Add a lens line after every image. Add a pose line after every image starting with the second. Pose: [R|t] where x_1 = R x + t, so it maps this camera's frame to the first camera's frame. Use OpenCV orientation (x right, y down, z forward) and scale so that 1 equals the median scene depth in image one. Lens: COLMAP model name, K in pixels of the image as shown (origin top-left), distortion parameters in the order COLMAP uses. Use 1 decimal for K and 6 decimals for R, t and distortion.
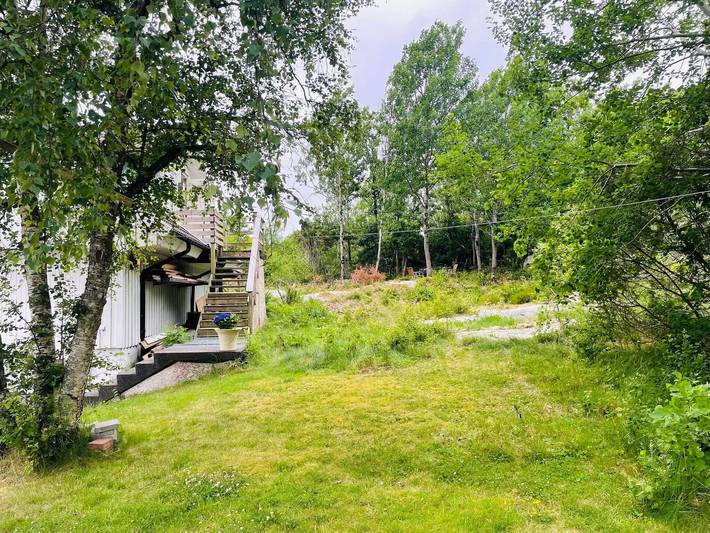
lens RADIAL K [[537.3, 0, 355.0], [0, 537.3, 266.5], [0, 0, 1]] dist [-0.000006, -0.000029]
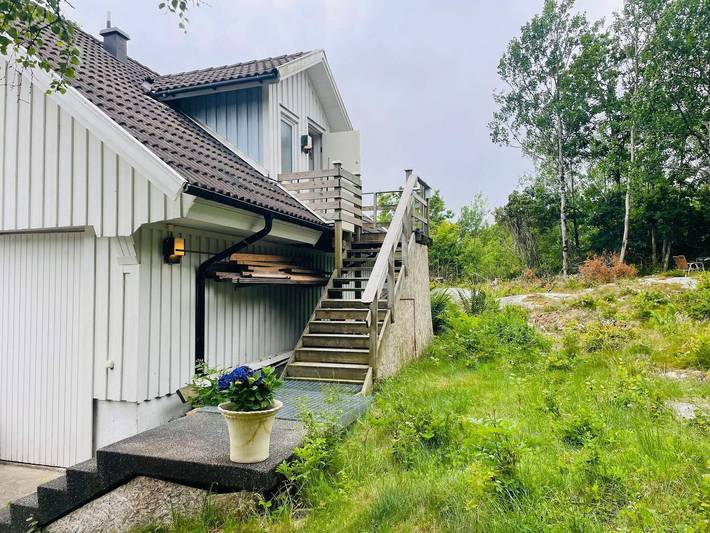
lens RADIAL K [[498.9, 0, 354.8], [0, 498.9, 231.9], [0, 0, 1]] dist [0.005858, 0.000354]
pose [[0.905628, -0.027281, -0.423194, 0.004169], [0.007030, 0.998757, -0.049339, -0.000528], [0.424014, 0.041708, 0.904695, 0.309861]]
